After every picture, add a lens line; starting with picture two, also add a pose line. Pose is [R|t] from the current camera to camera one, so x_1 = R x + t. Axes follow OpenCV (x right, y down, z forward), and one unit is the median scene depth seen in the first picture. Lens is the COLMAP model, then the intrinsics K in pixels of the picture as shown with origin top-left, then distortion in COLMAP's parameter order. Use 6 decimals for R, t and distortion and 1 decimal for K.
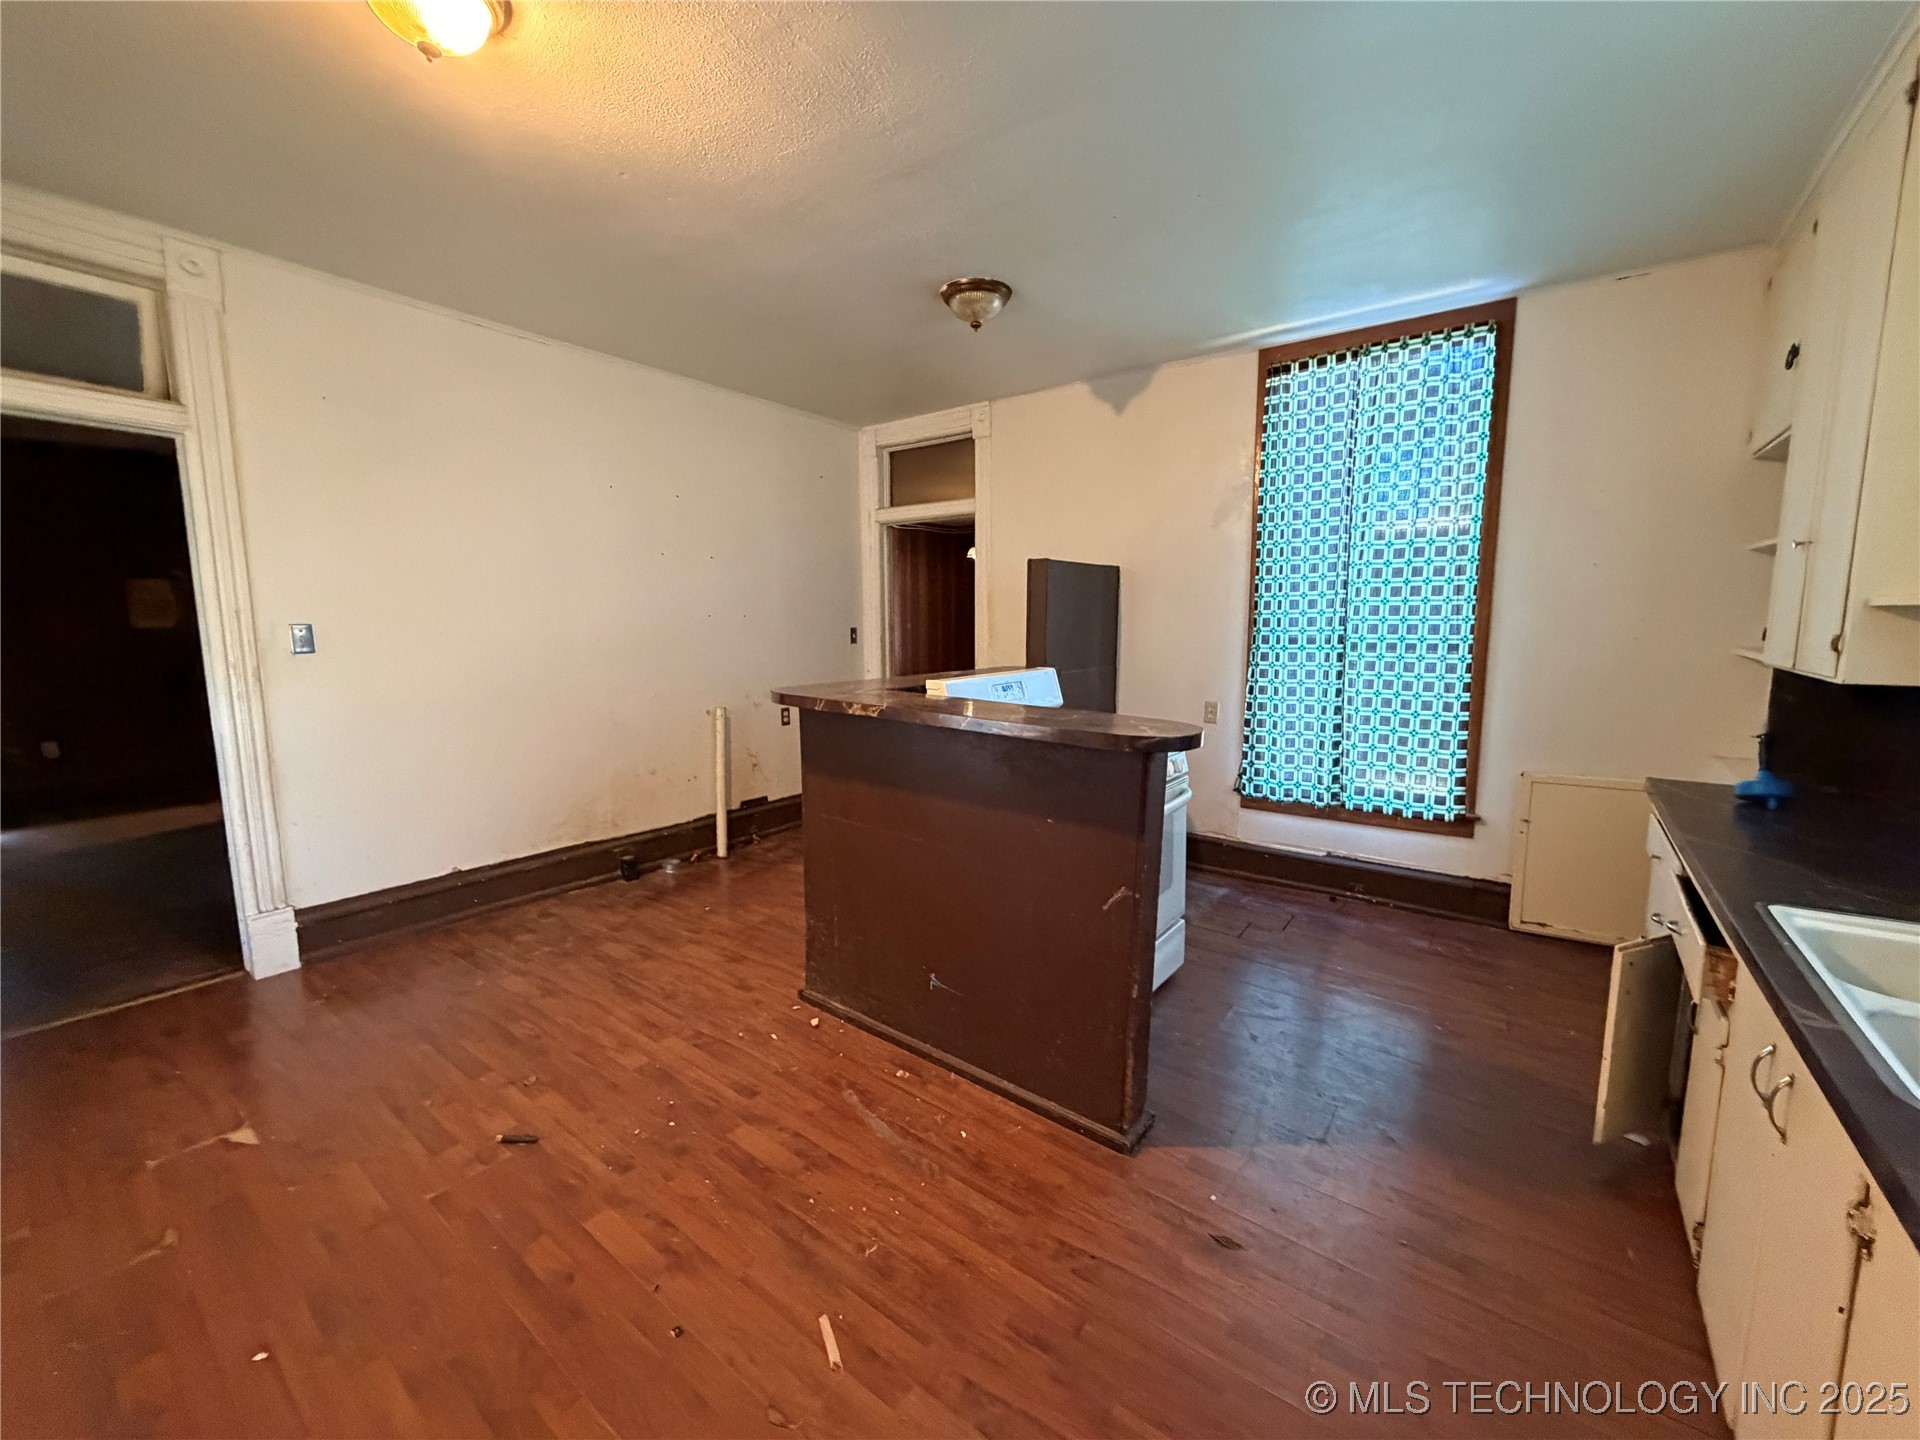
lens RADIAL K [[757.7, 0, 952.5], [0, 757.7, 718.7], [0, 0, 1]] dist [-0.002255, 0.000363]
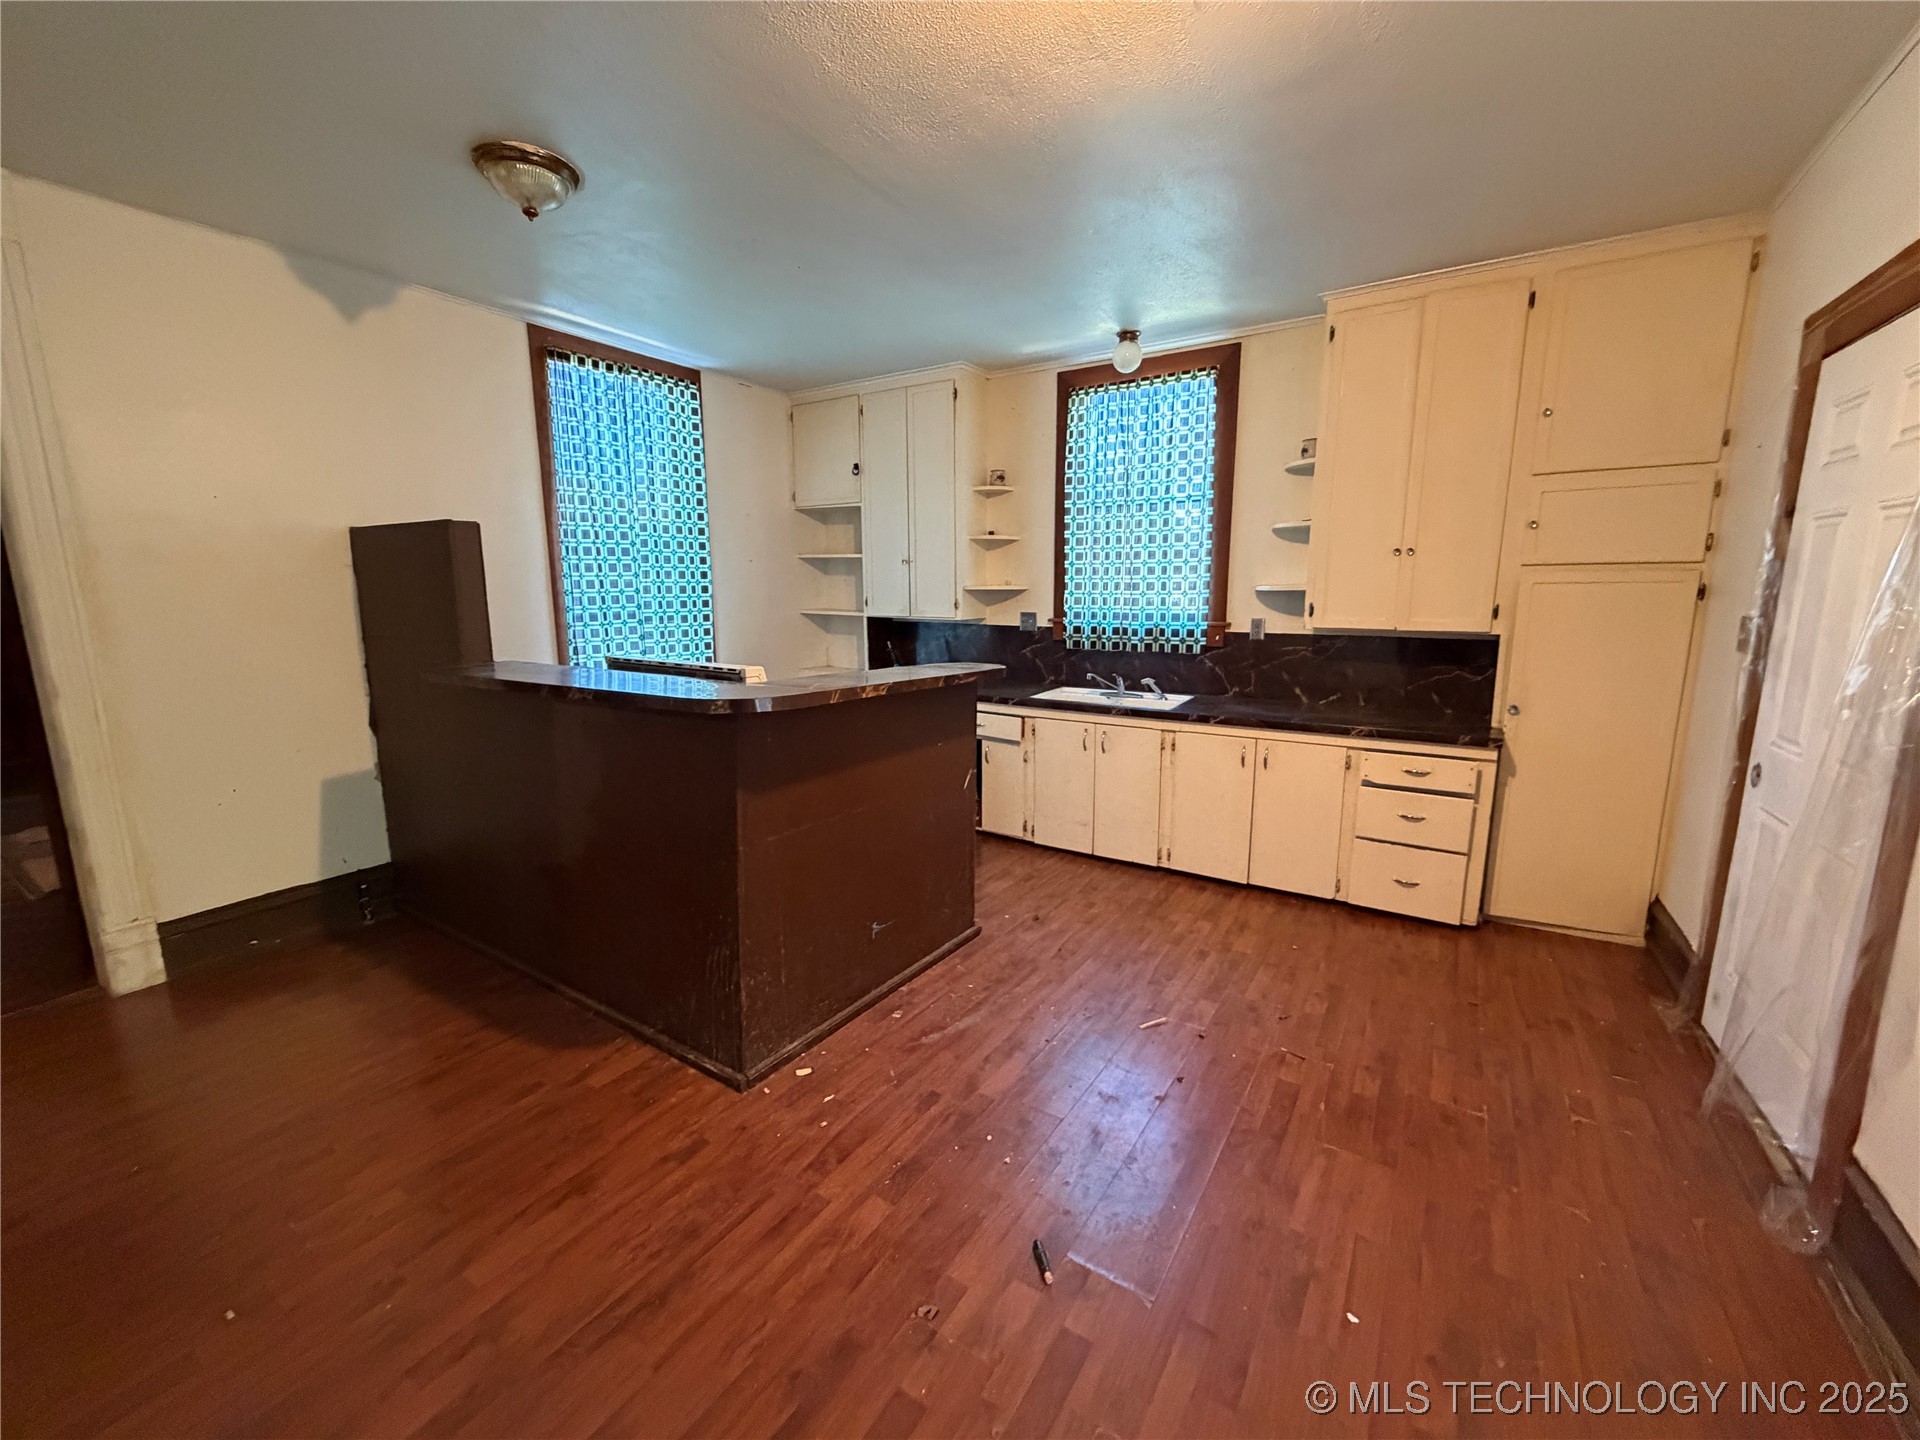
lens RADIAL K [[757.7, 0, 952.5], [0, 757.7, 718.7], [0, 0, 1]] dist [-0.002255, 0.000363]
pose [[-0.059806, -0.168127, 0.983950, -1.039956], [0.135309, 0.975251, 0.174865, -0.127686], [-0.988997, 0.143595, -0.035576, 0.861335]]
